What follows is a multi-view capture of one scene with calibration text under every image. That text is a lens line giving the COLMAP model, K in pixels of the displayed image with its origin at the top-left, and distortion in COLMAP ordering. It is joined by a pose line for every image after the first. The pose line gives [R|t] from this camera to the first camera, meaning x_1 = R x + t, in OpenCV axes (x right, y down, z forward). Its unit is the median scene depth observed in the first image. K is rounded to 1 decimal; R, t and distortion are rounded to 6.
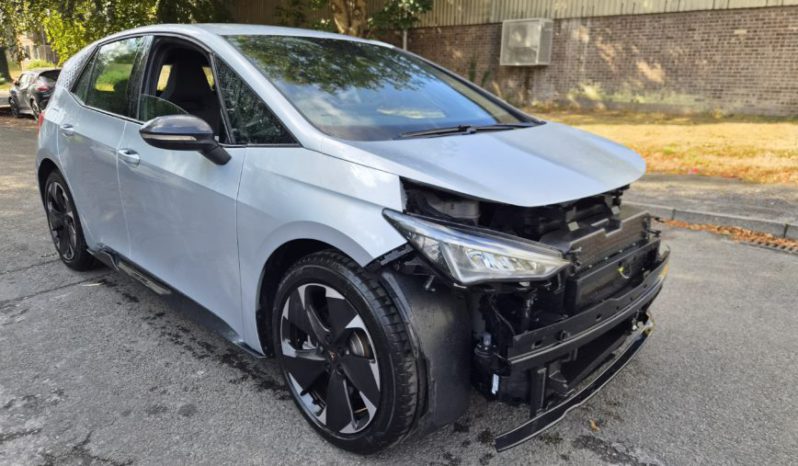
lens RADIAL K [[559.6, 0, 396.0], [0, 559.6, 235.2], [0, 0, 1]] dist [0.074408, -0.062685]
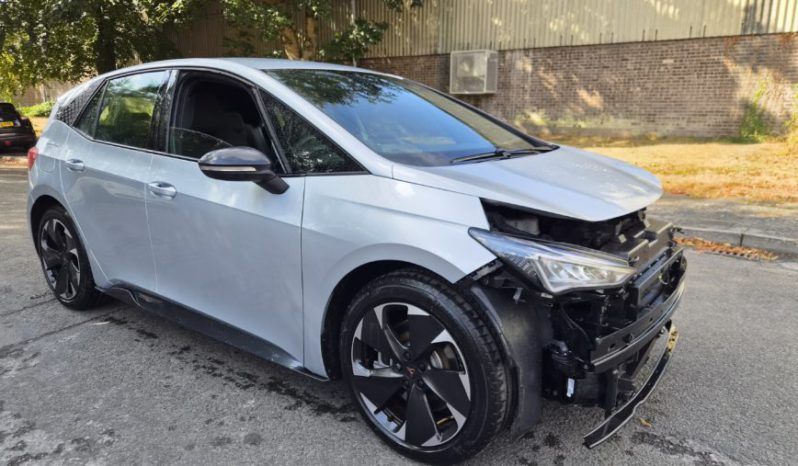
lens RADIAL K [[559.6, 0, 403.4], [0, 559.6, 235.9], [0, 0, 1]] dist [0.074408, -0.062685]
pose [[0.992645, -0.040357, 0.114139, -0.170672], [0.045587, 0.998009, -0.043591, 0.005432], [-0.112153, 0.048474, 0.992508, -0.032405]]
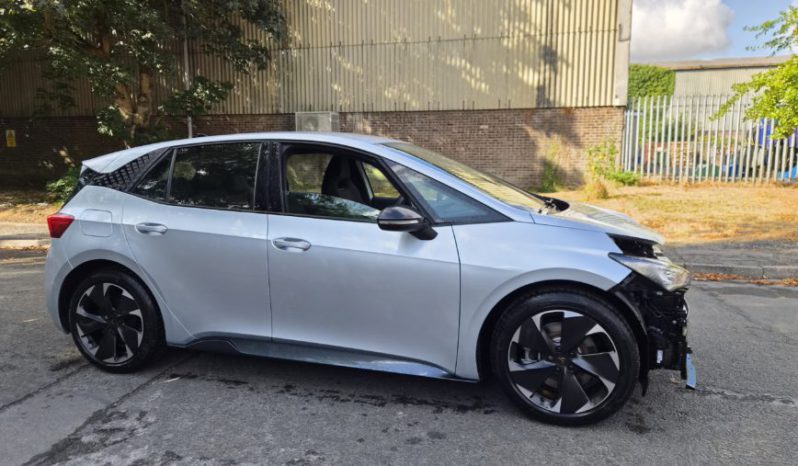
lens RADIAL K [[559.6, 0, 392.8], [0, 559.6, 229.7], [0, 0, 1]] dist [0.074408, -0.062685]
pose [[0.893332, -0.071680, 0.443645, -0.816643], [0.135765, 0.984117, -0.114374, -0.007774], [-0.428400, 0.162405, 0.888874, -0.121206]]
